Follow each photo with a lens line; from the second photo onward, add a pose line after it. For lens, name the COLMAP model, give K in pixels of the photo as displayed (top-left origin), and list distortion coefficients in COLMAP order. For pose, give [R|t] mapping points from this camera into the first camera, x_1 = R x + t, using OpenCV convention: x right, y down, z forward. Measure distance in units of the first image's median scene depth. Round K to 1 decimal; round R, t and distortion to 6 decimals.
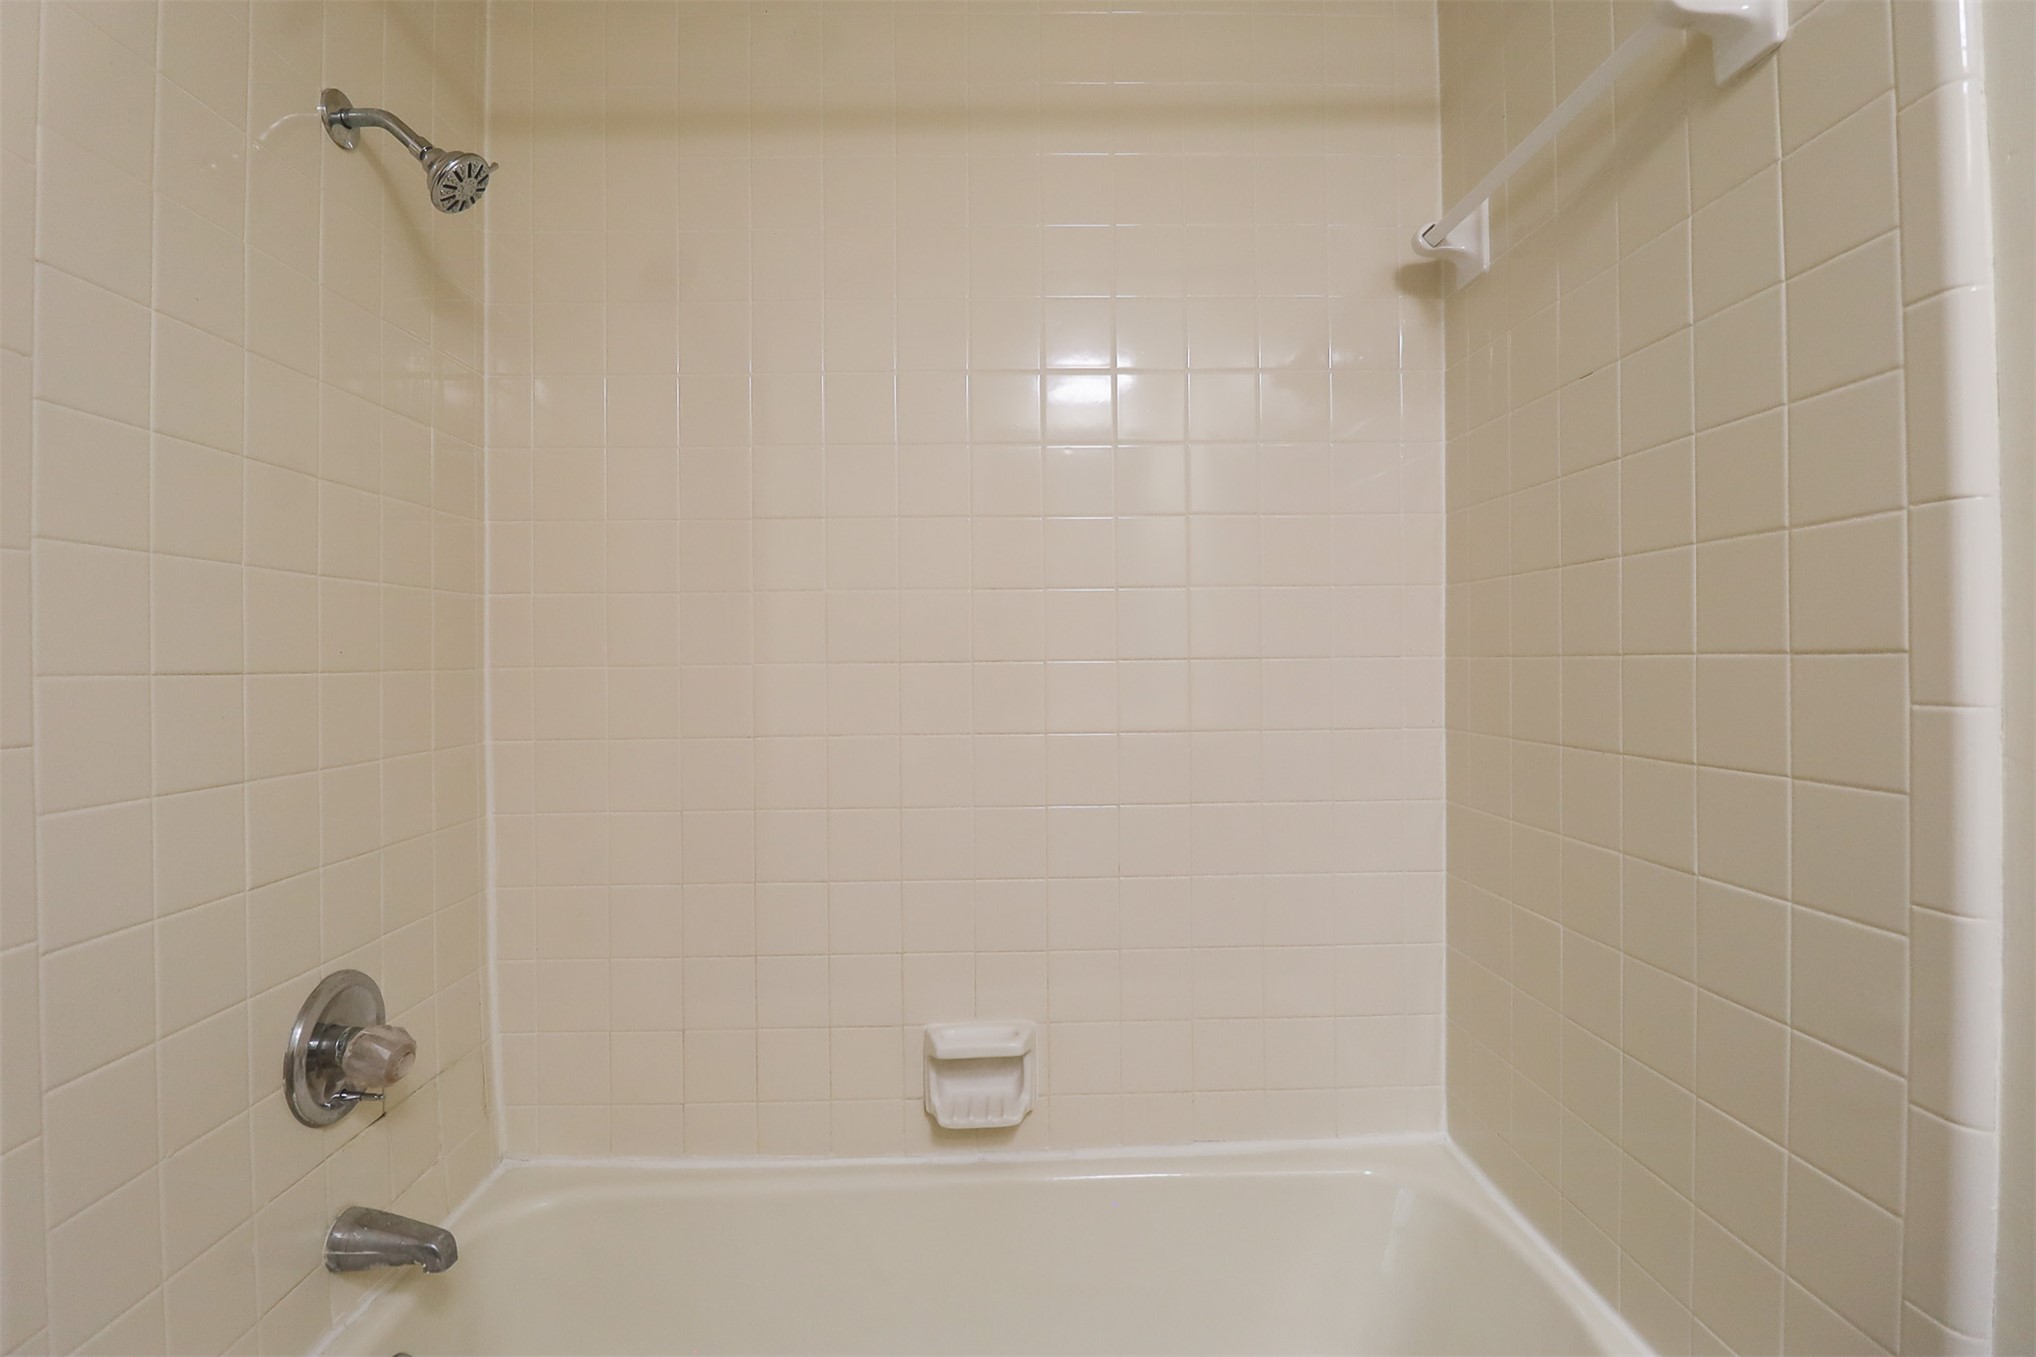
lens RADIAL K [[948.9, 0, 1023.2], [0, 948.9, 651.9], [0, 0, 1]] dist [-0.000616, -0.012298]
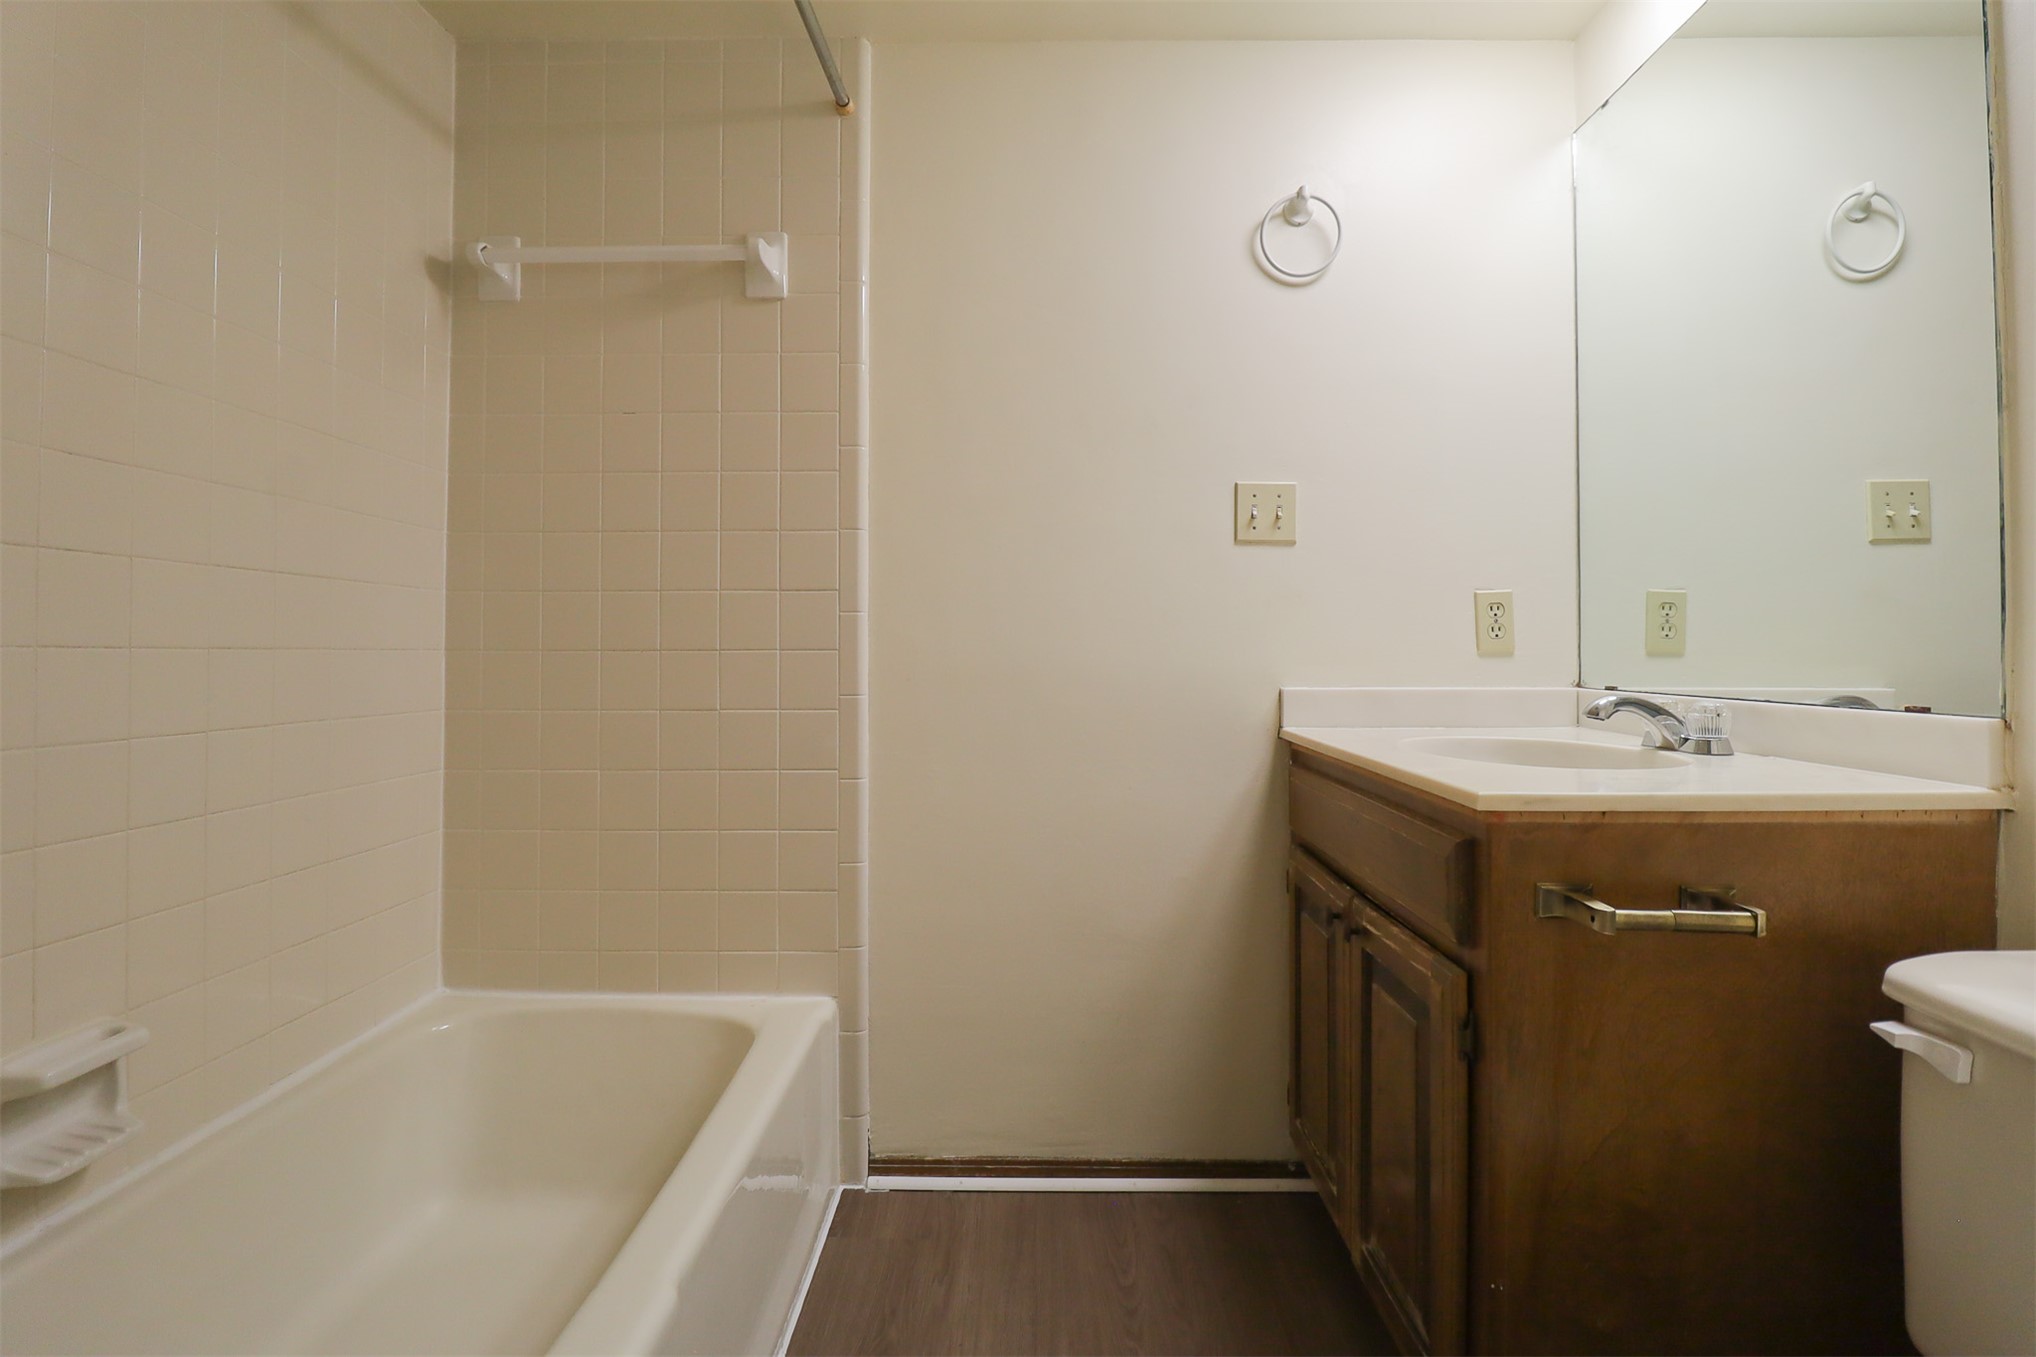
lens RADIAL K [[973.4, 0, 1018.1], [0, 973.4, 651.0], [0, 0, 1]] dist [0.003756, -0.010327]
pose [[0.037513, 0.015625, 0.999174, -0.772710], [-0.006234, 0.999862, -0.015402, 0.096527], [-0.999277, -0.005651, 0.037606, 0.227061]]
